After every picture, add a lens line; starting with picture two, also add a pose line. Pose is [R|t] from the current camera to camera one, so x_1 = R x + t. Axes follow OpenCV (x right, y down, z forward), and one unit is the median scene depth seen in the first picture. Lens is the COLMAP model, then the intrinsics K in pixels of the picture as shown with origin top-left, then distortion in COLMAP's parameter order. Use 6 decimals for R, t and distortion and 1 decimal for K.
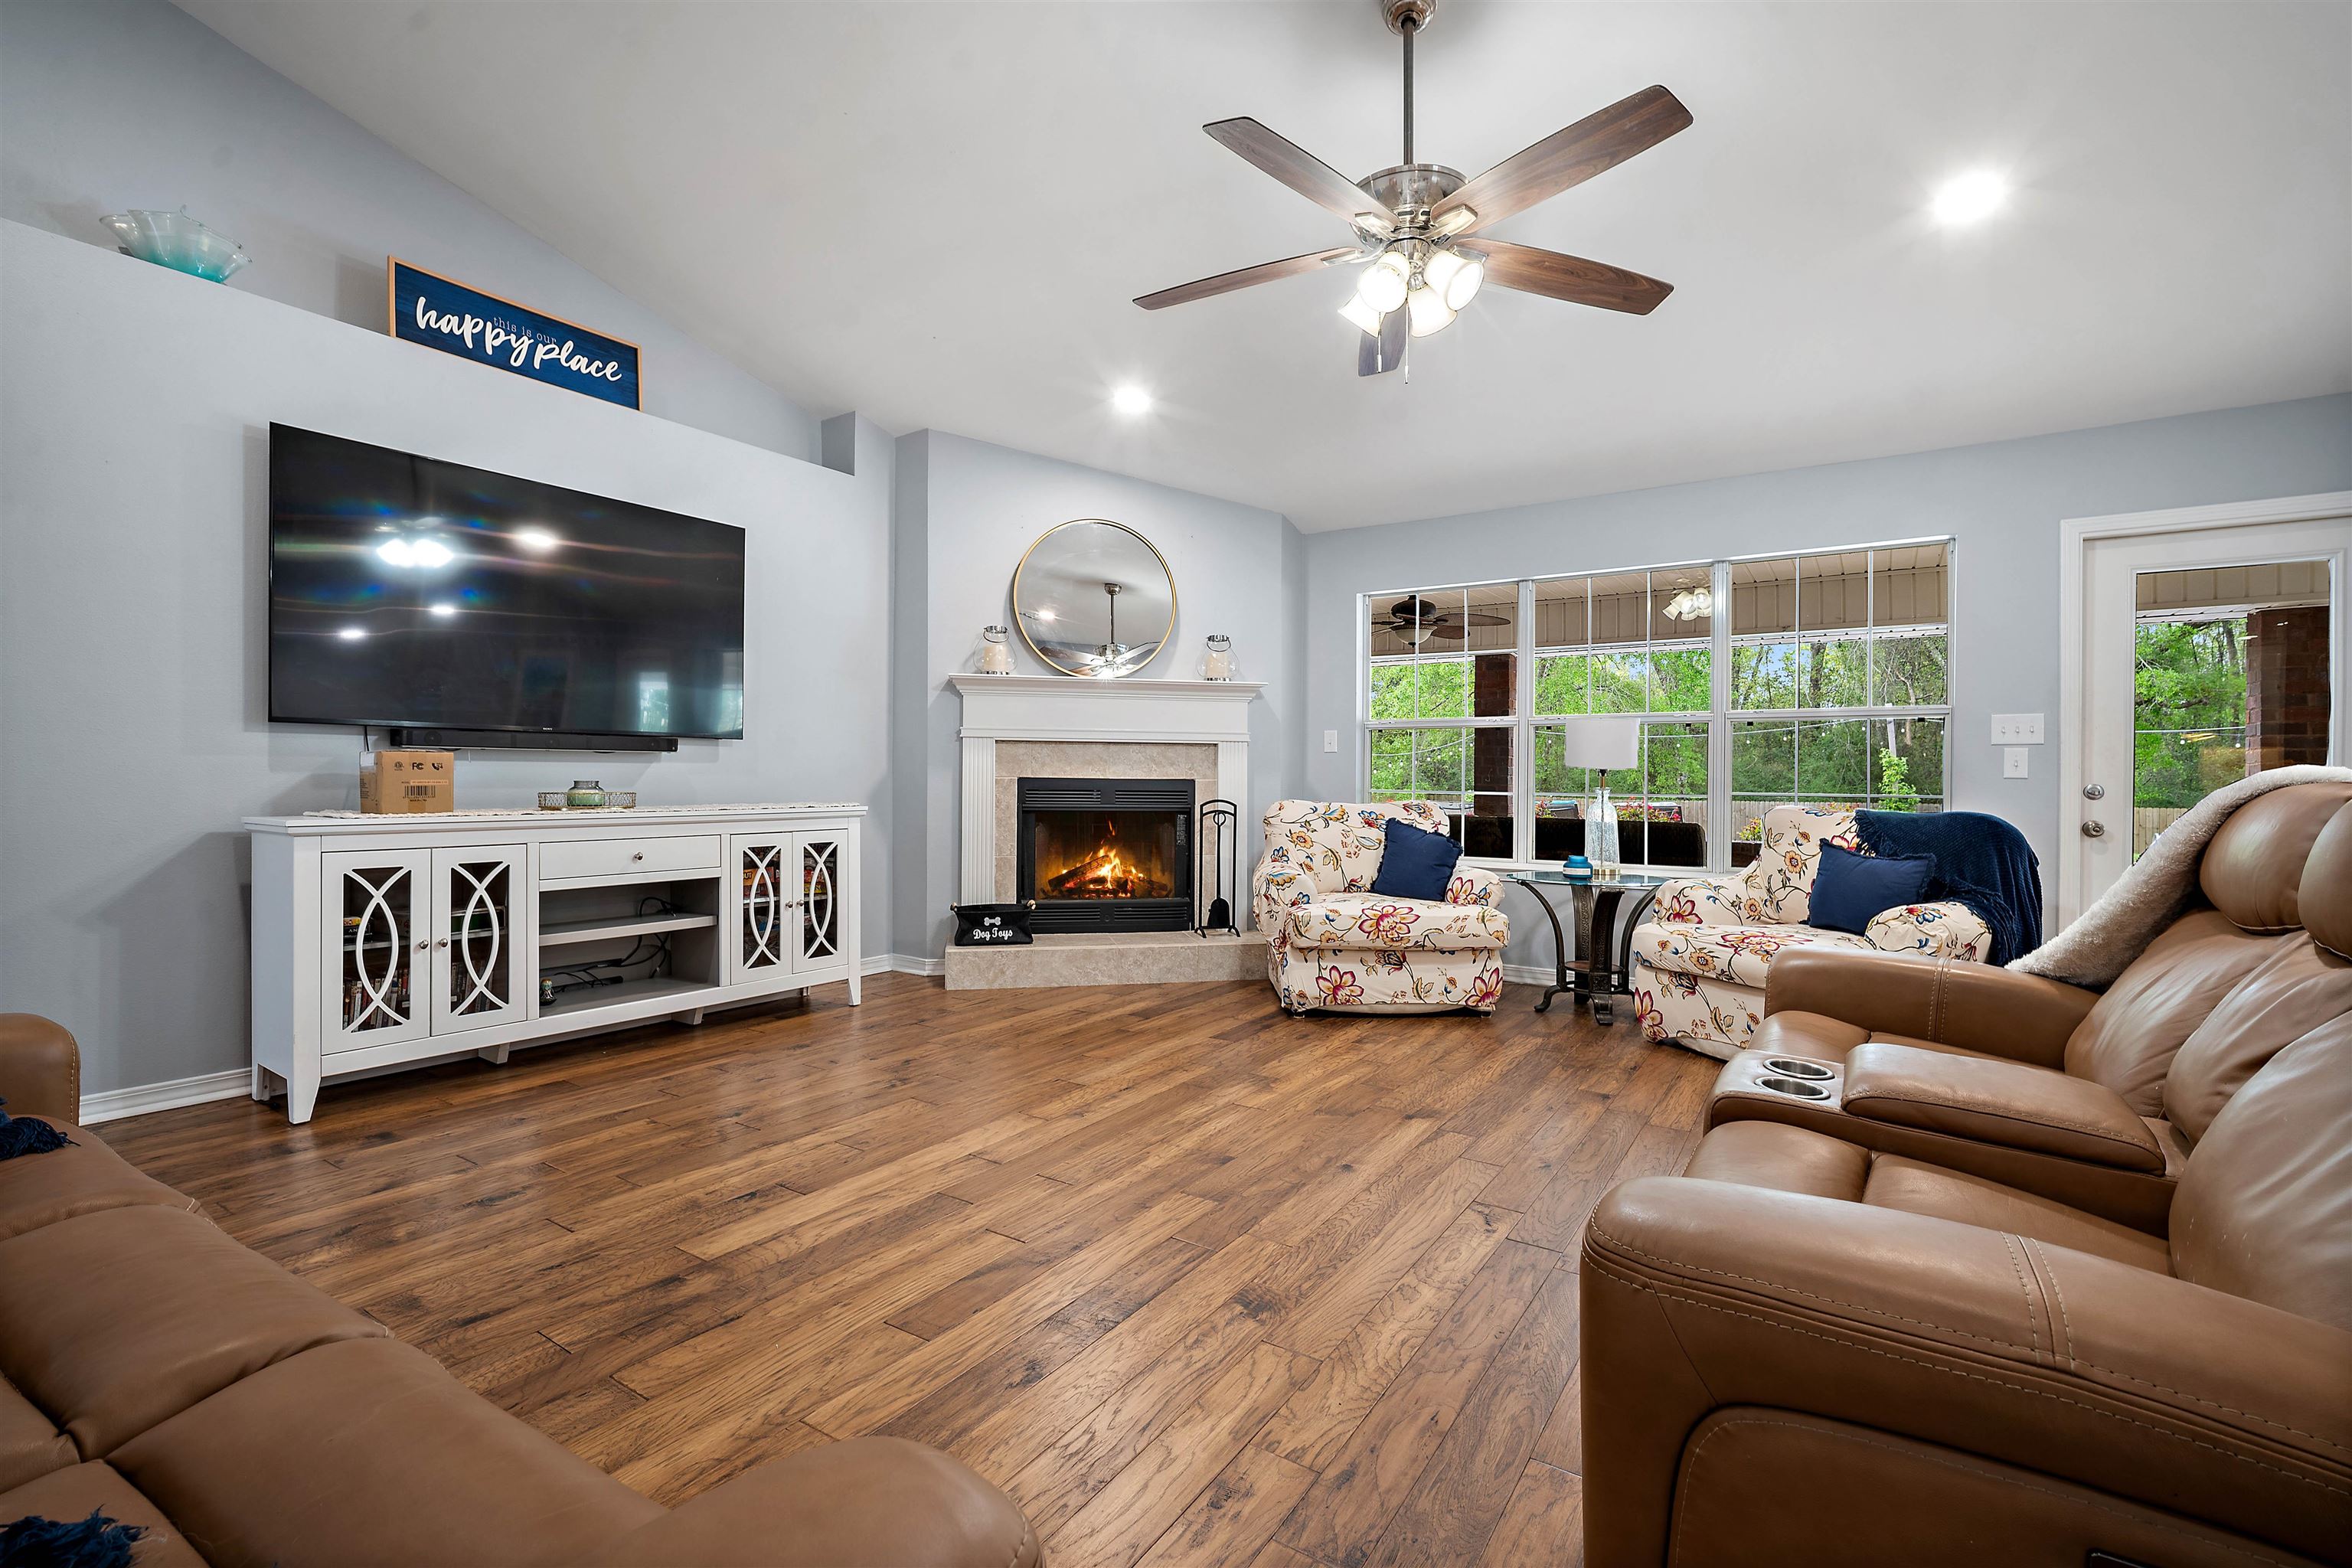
lens RADIAL K [[1030.9, 0, 1186.5], [0, 1030.9, 775.1], [0, 0, 1]] dist [-0.006721, 0.003038]
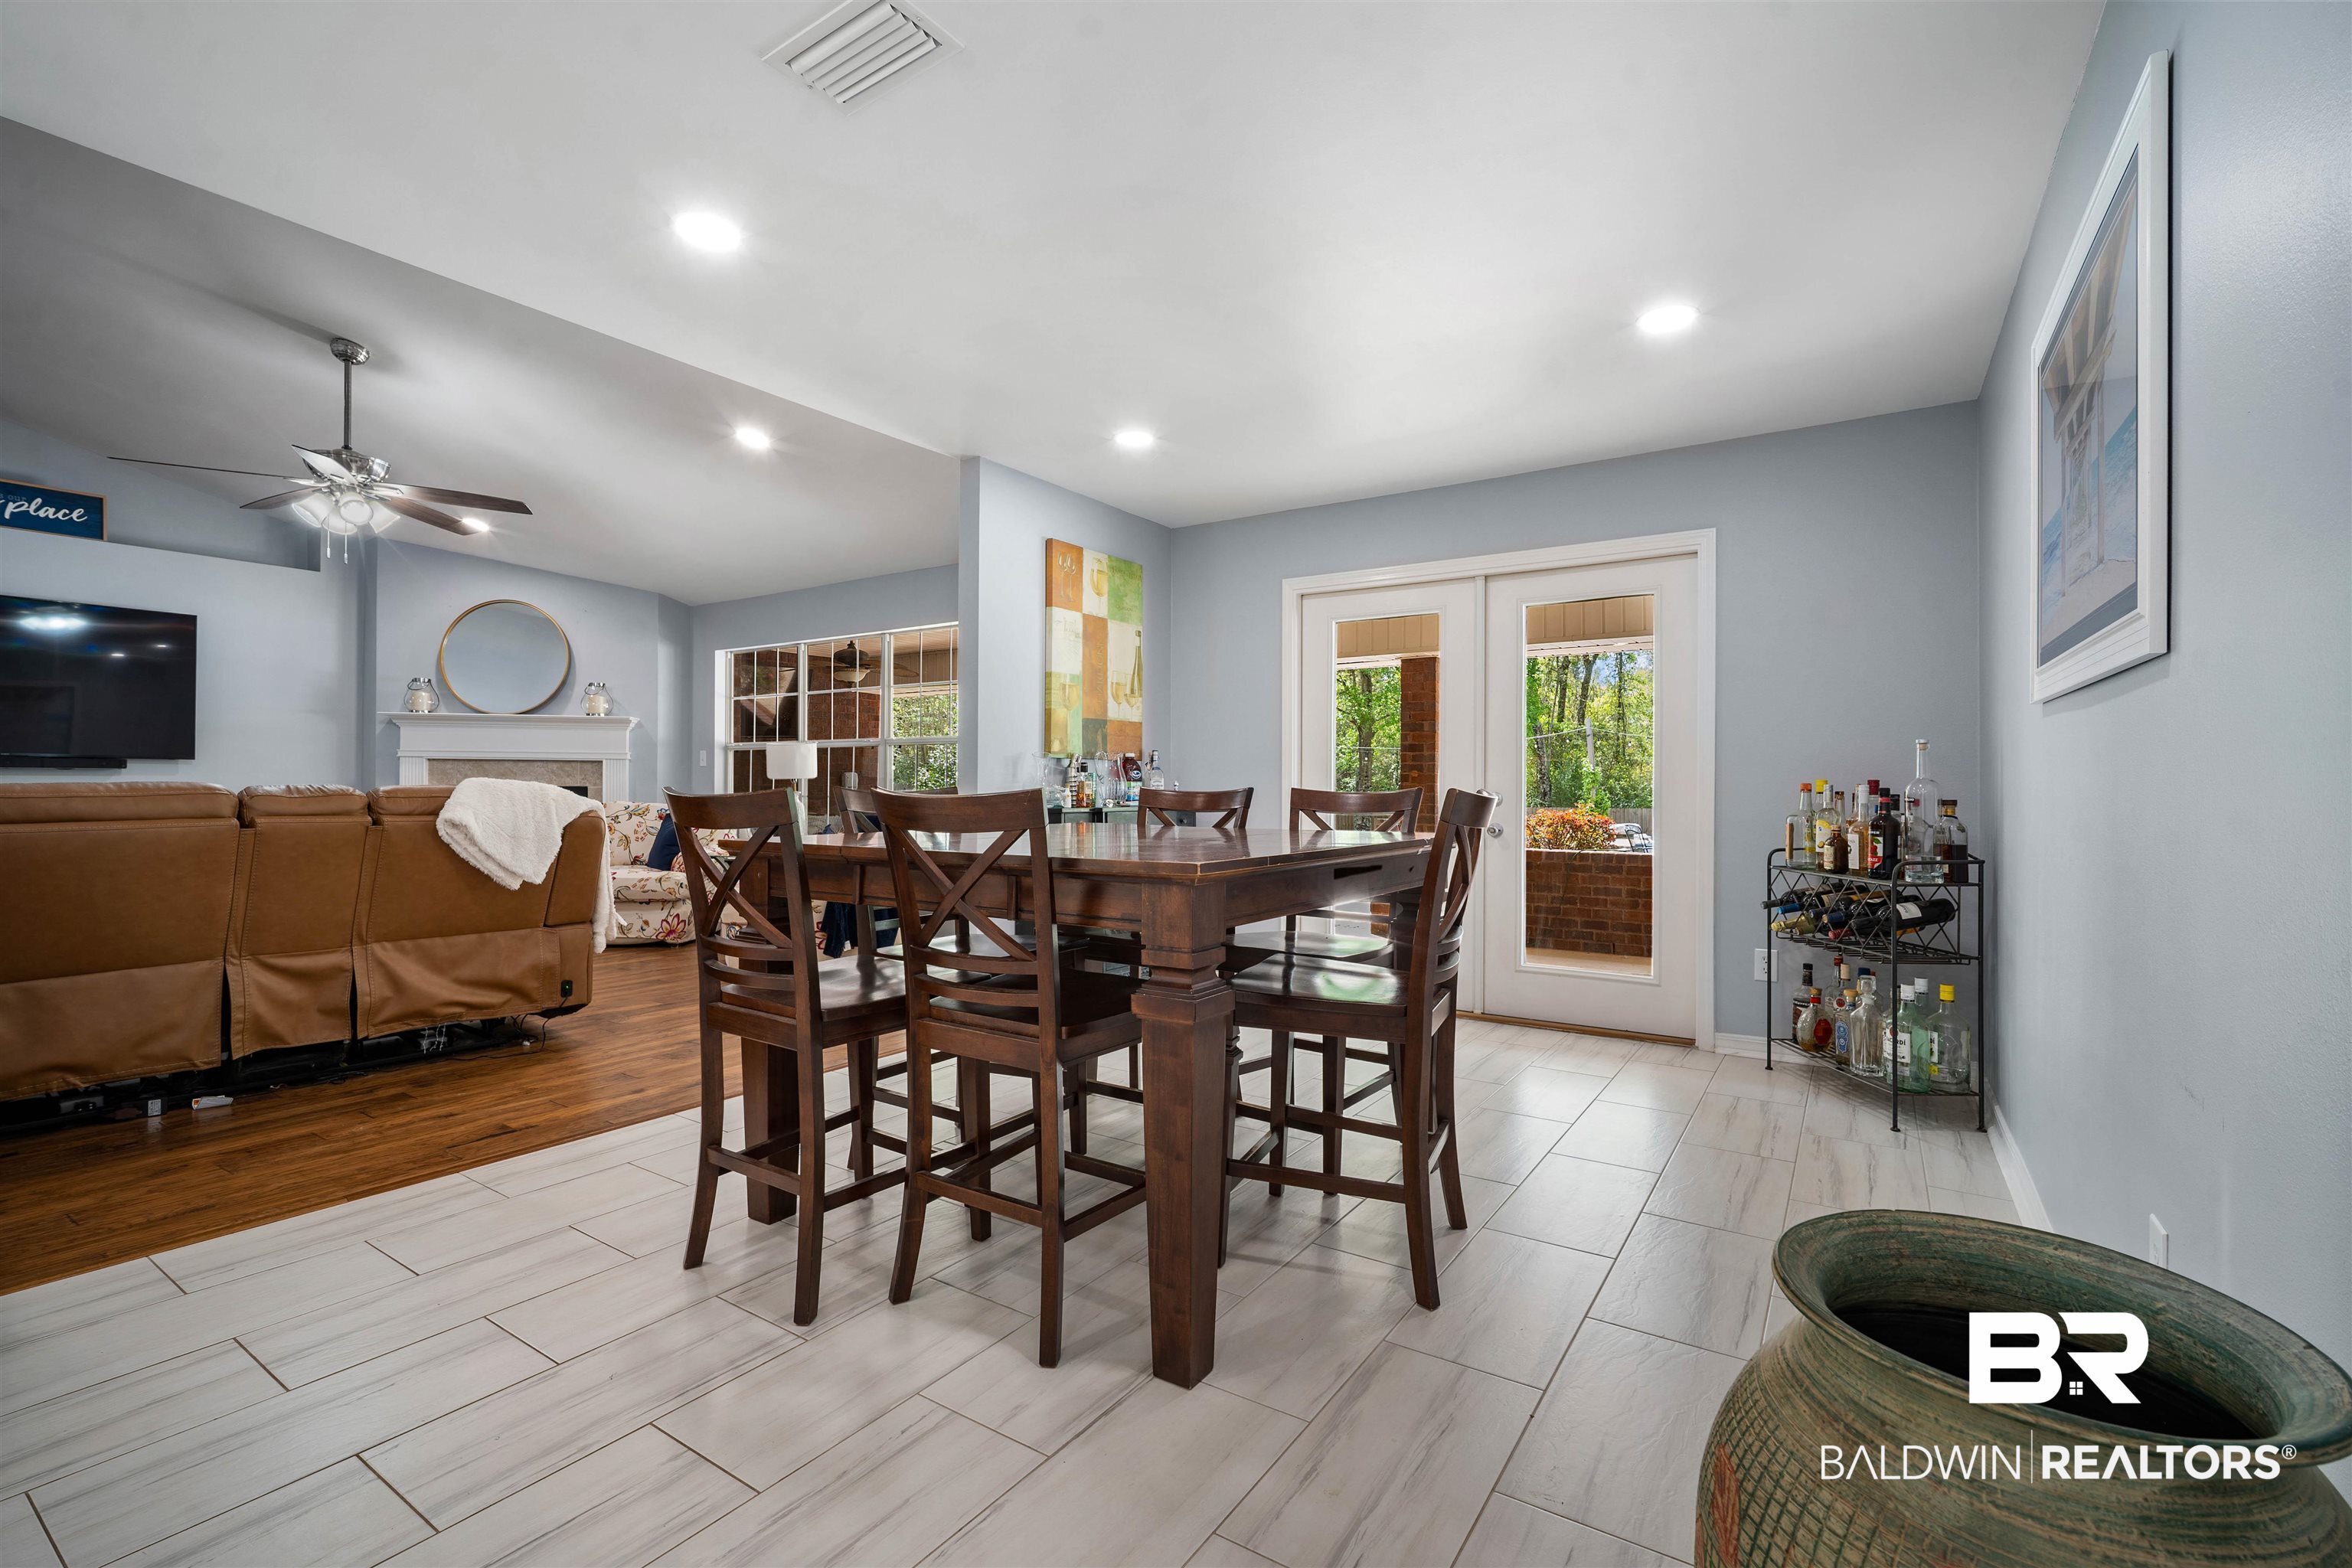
lens RADIAL K [[1030.9, 0, 1174.9], [0, 1030.9, 786.3], [0, 0, 1]] dist [-0.006721, 0.003038]
pose [[0.999924, -0.001904, -0.012184, 1.130840], [0.001919, 0.999997, 0.001209, 0.004314], [0.012182, -0.001232, 0.999925, -0.511688]]
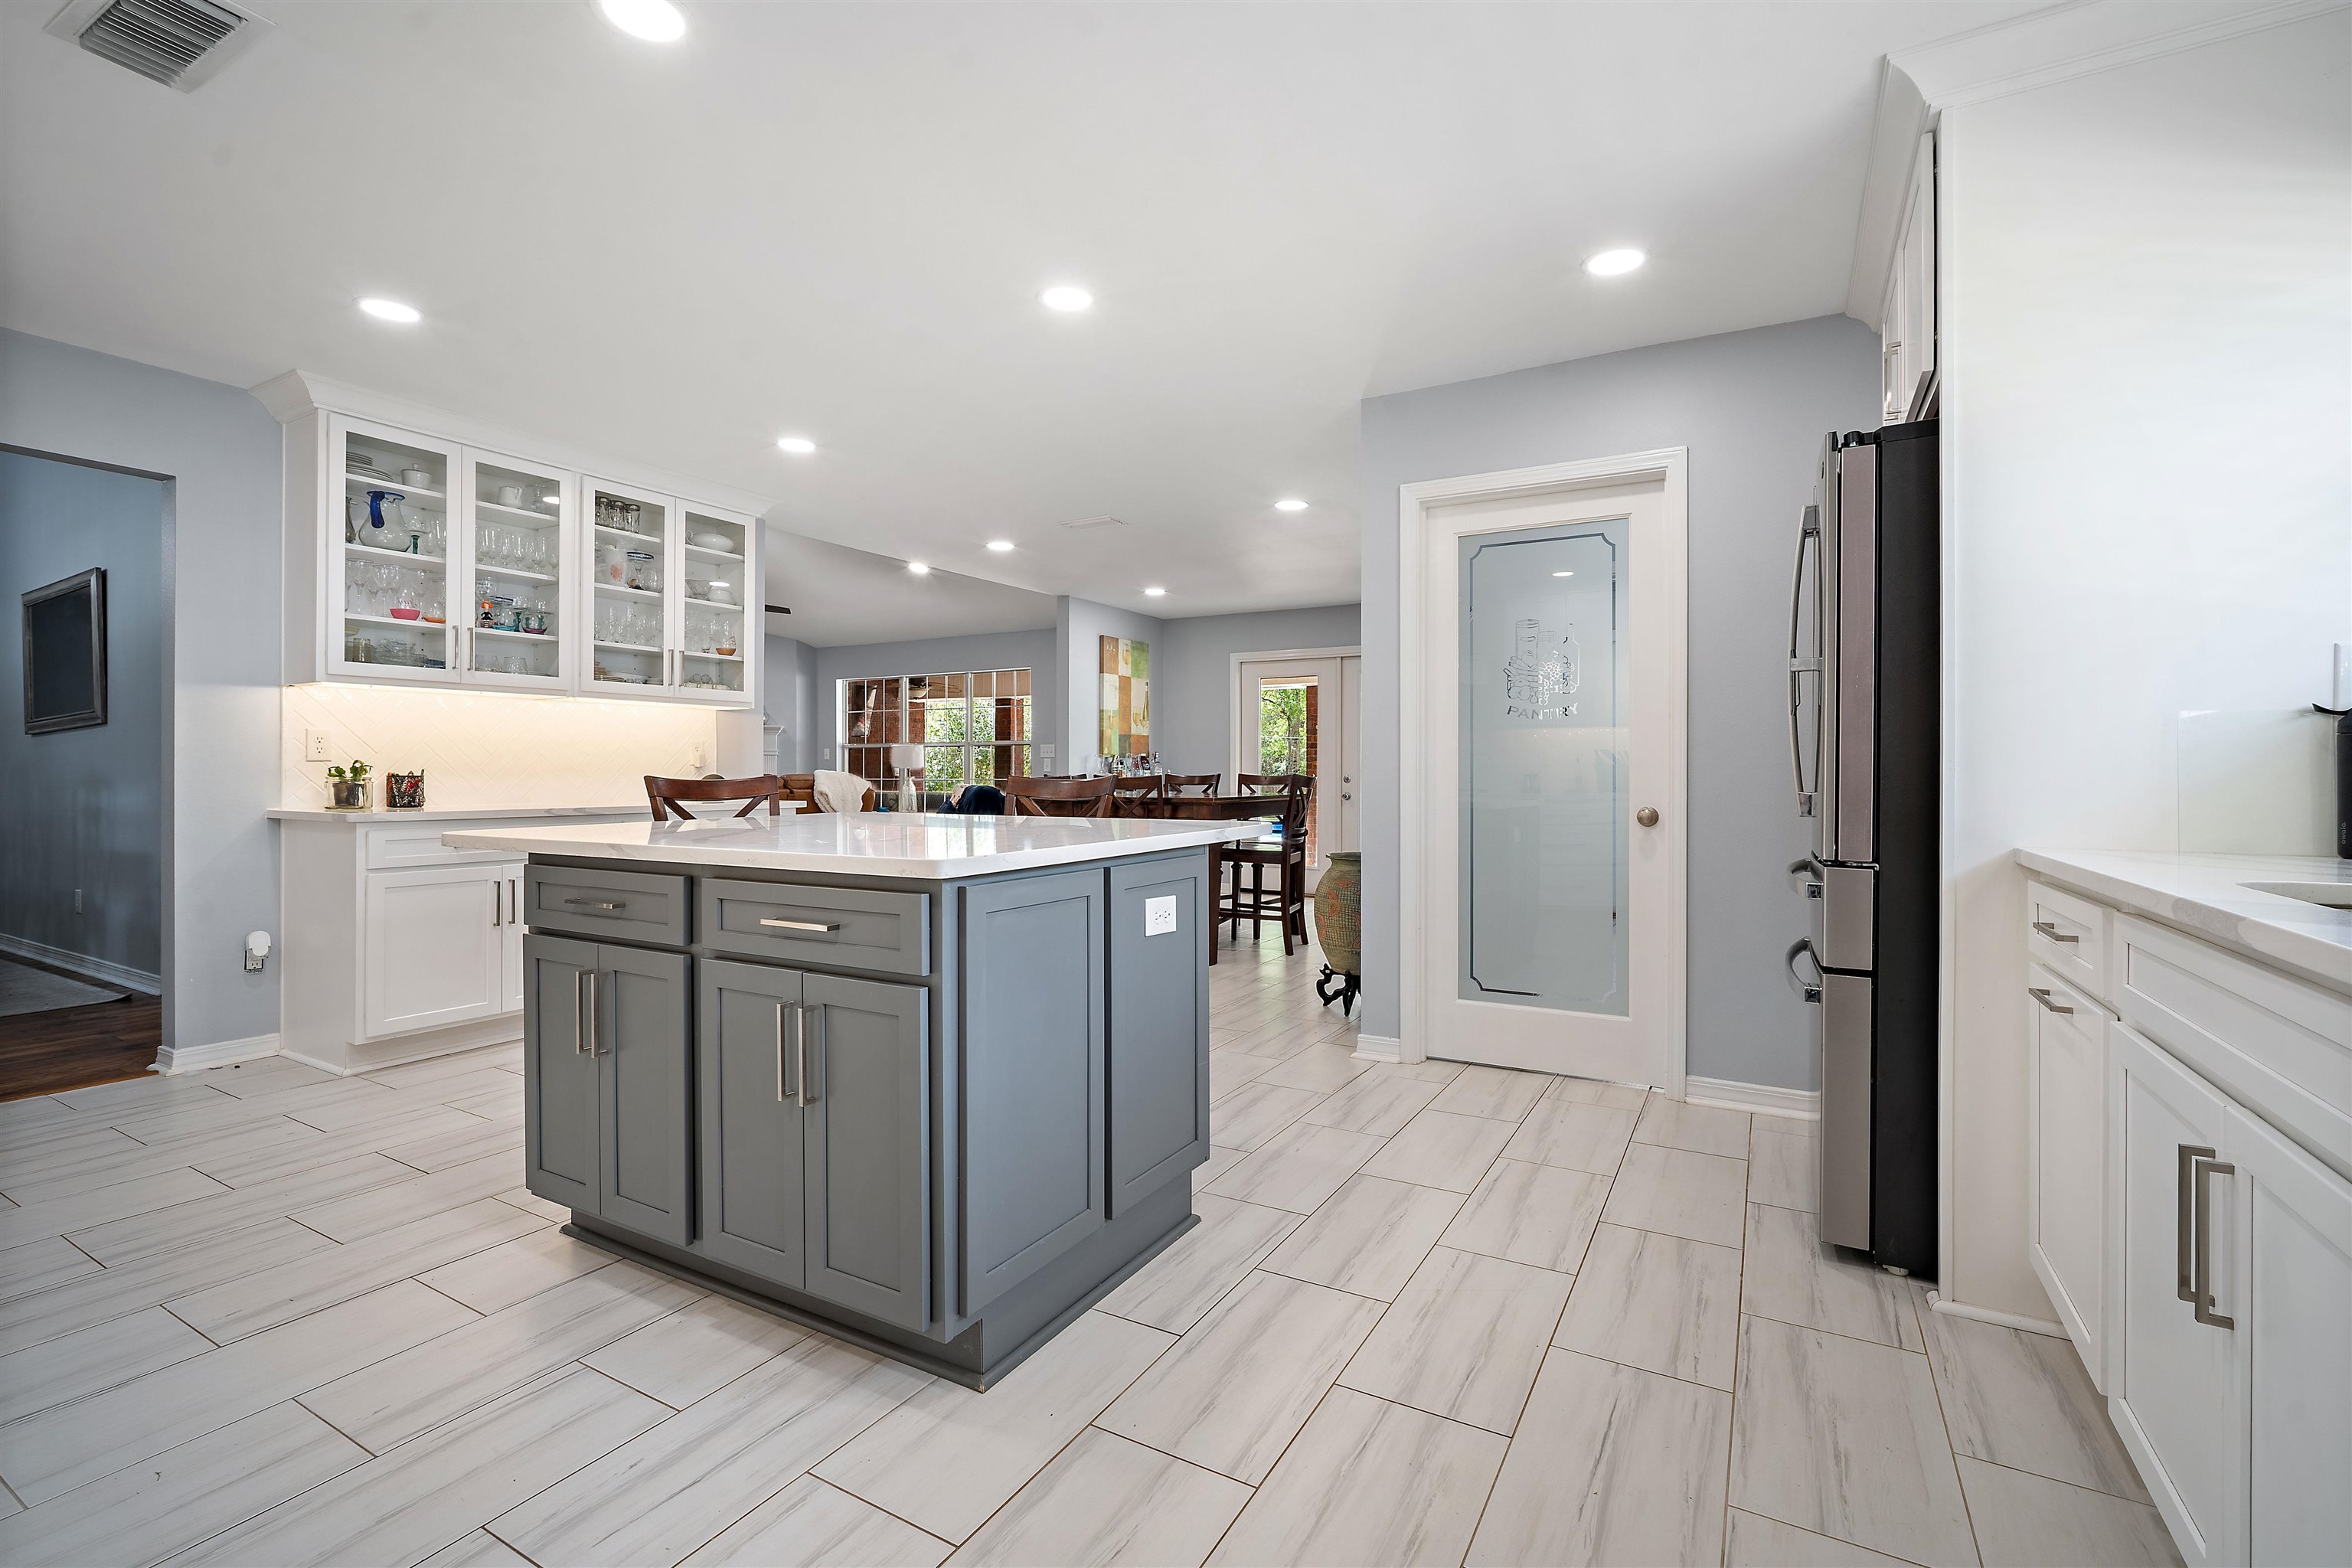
lens RADIAL K [[1030.9, 0, 1179.3], [0, 1030.9, 780.0], [0, 0, 1]] dist [-0.006721, 0.003038]
pose [[0.998353, -0.007783, 0.056840, 1.008192], [0.007135, 0.999907, 0.011599, -0.003682], [-0.056925, -0.011175, 0.998316, -1.475622]]
